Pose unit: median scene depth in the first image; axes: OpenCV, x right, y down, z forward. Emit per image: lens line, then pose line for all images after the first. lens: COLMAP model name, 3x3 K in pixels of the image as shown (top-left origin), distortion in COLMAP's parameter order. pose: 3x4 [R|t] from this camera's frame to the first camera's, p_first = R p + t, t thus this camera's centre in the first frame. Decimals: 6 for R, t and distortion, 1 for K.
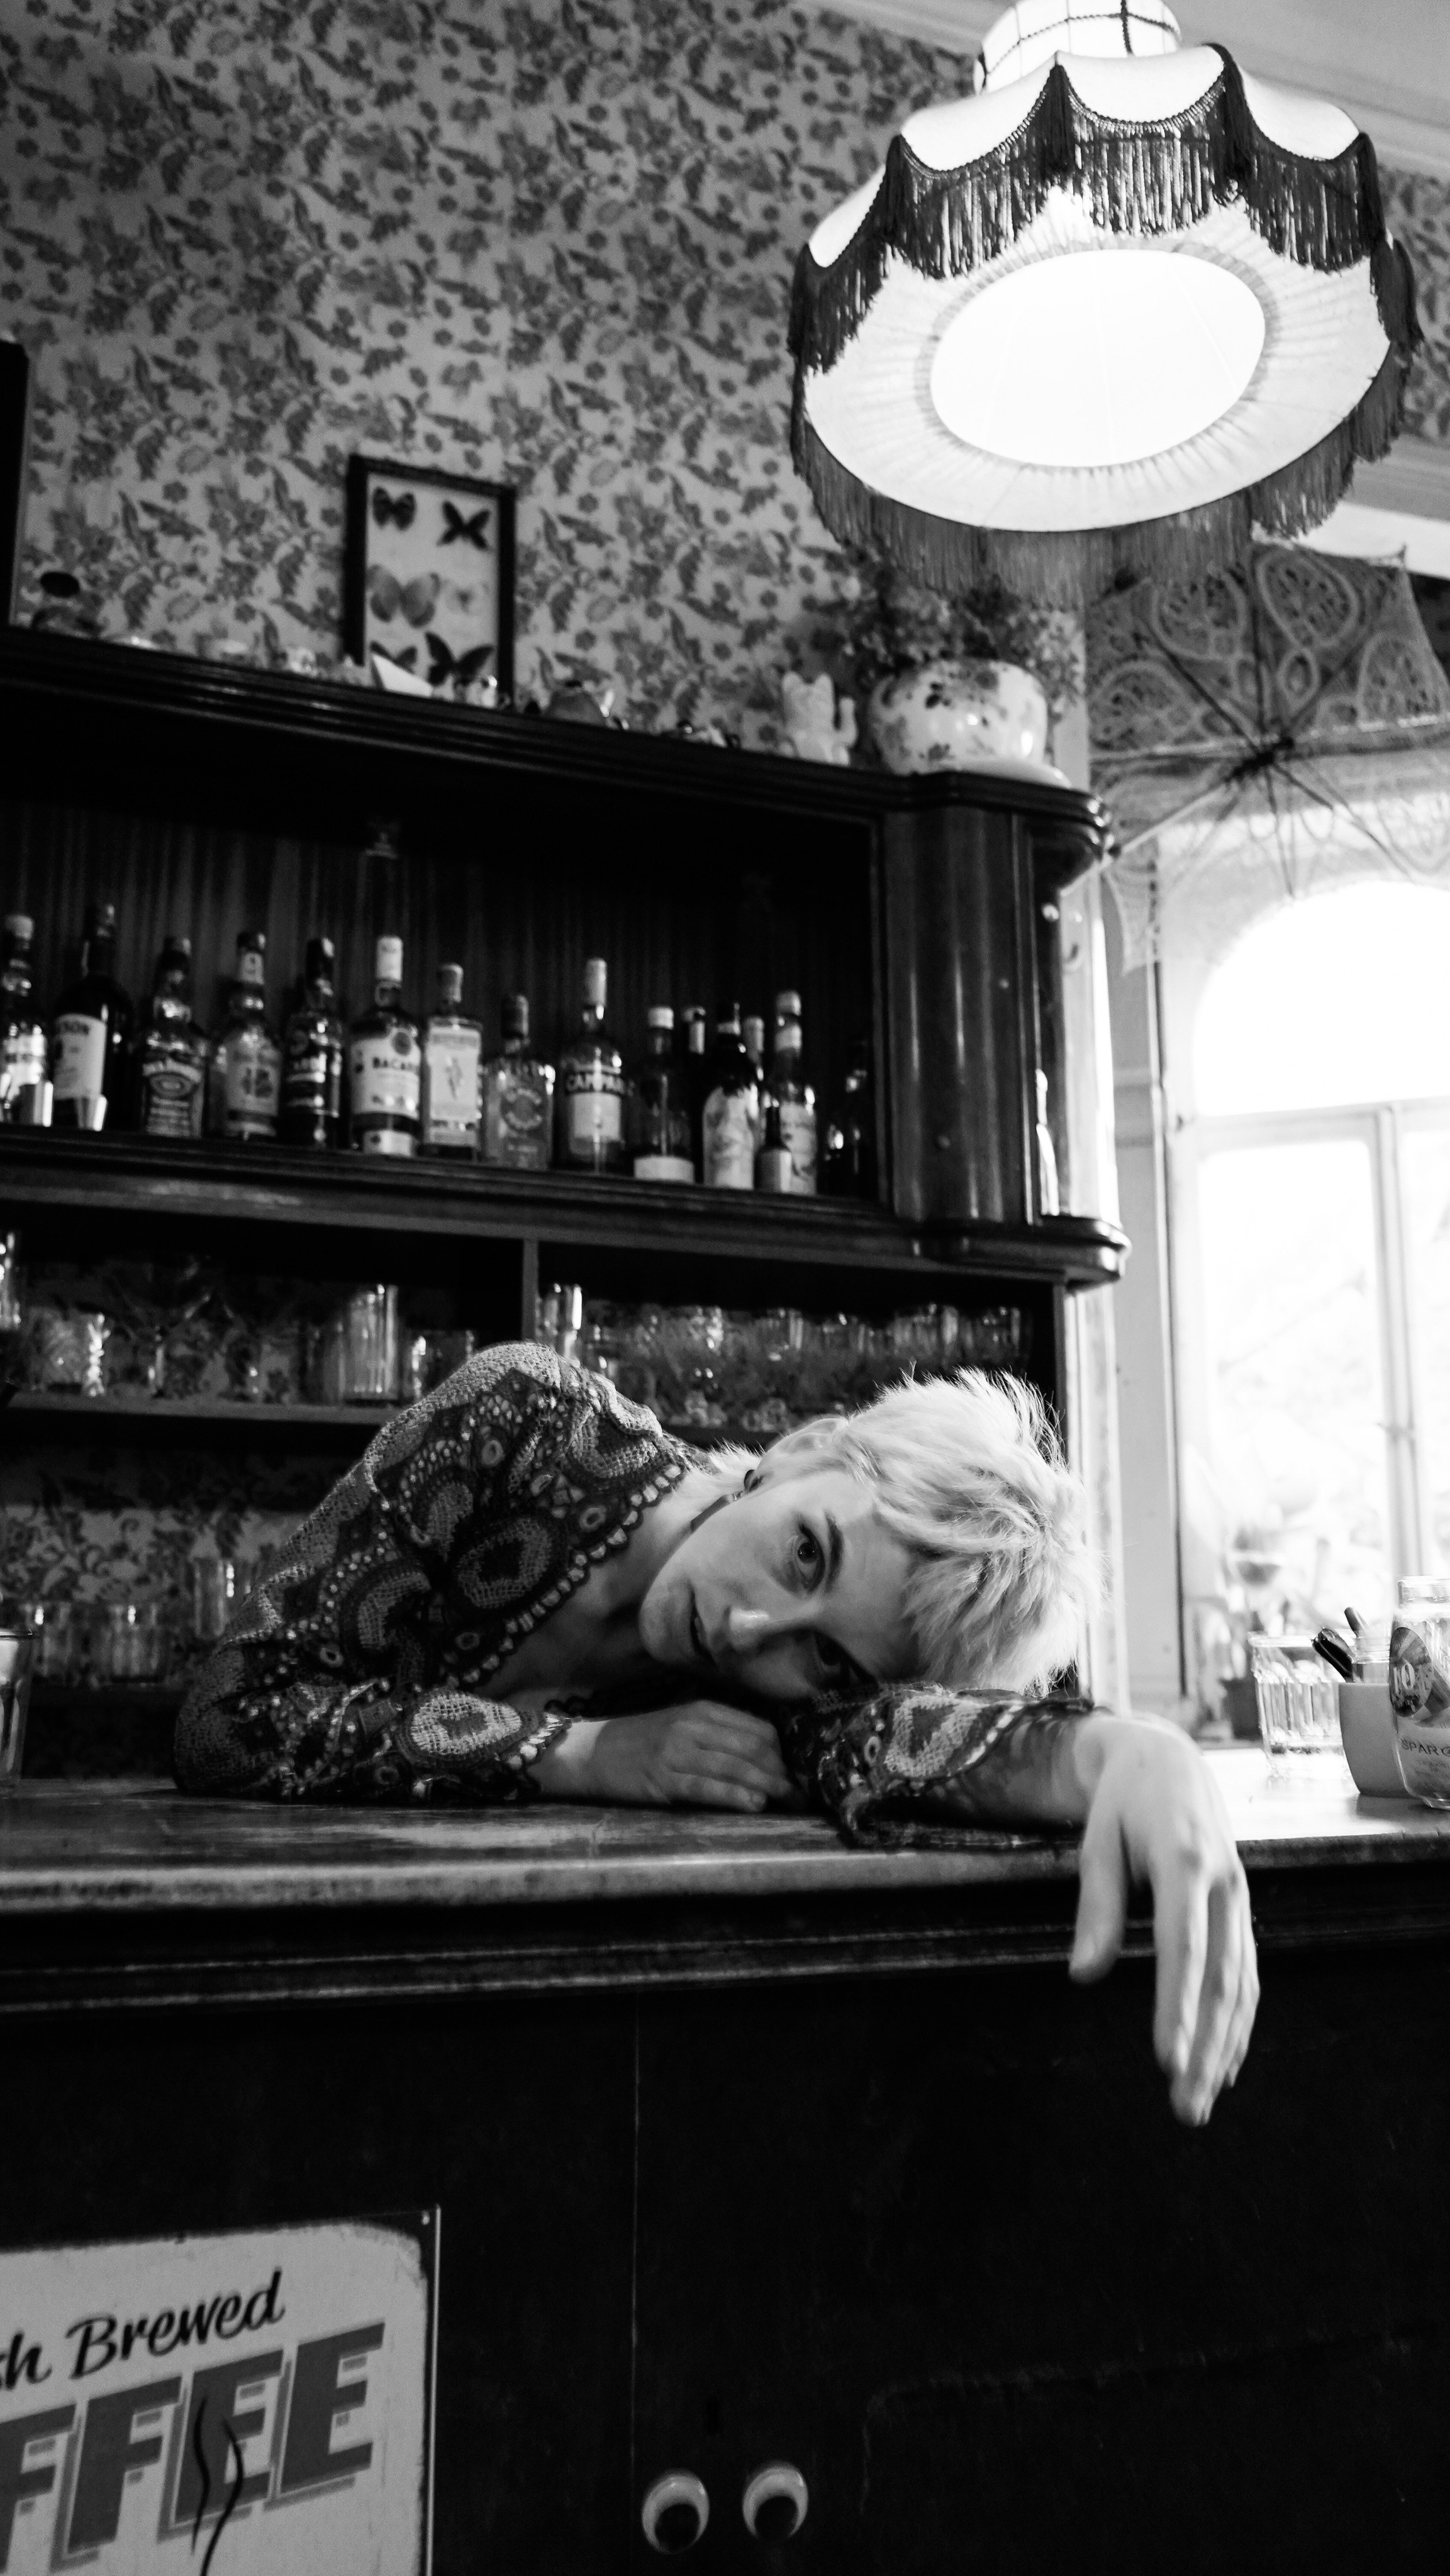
lens RADIAL K [[1943.3, 0, 725.0], [0, 1943.3, 1288.0], [0, 0, 1]] dist [-0.026392, 0.027233]
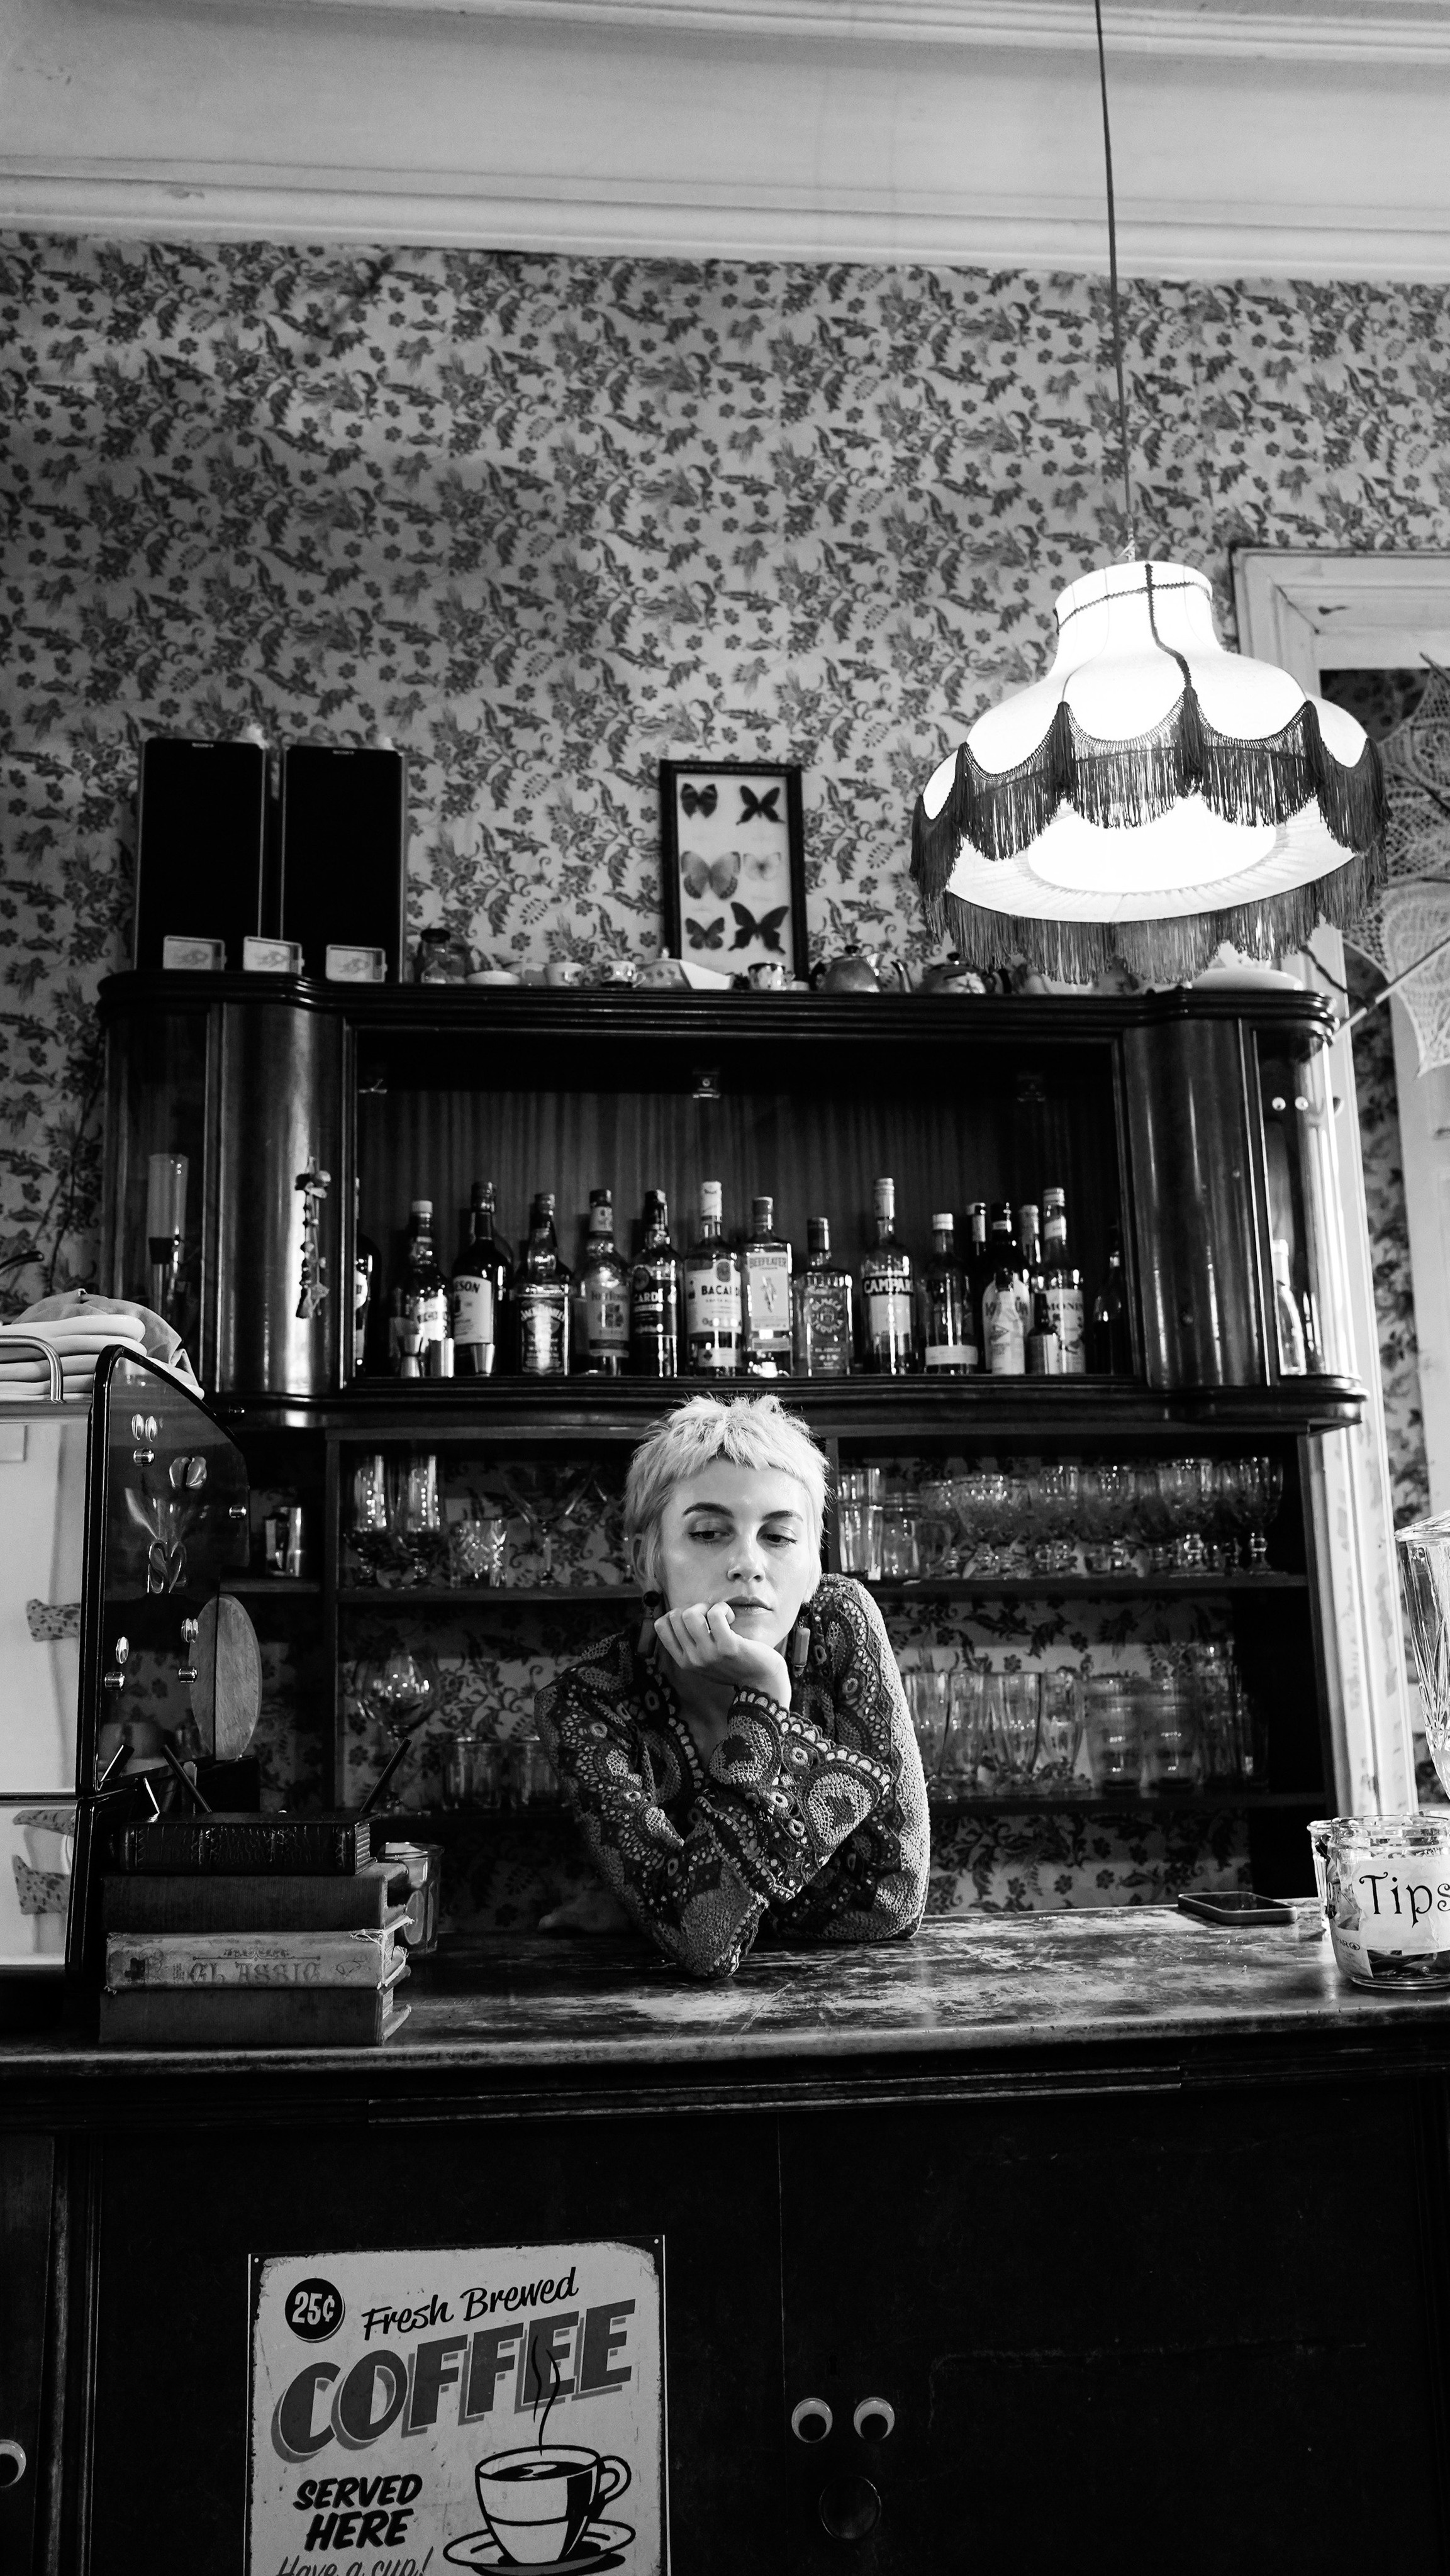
lens RADIAL K [[1943.3, 0, 725.0], [0, 1943.3, 1288.0], [0, 0, 1]] dist [-0.026392, 0.027233]
pose [[0.974692, -0.064279, -0.214112, 0.086287], [0.062988, 0.997932, -0.012854, -0.090086], [0.214495, -0.000958, 0.976725, -0.177406]]
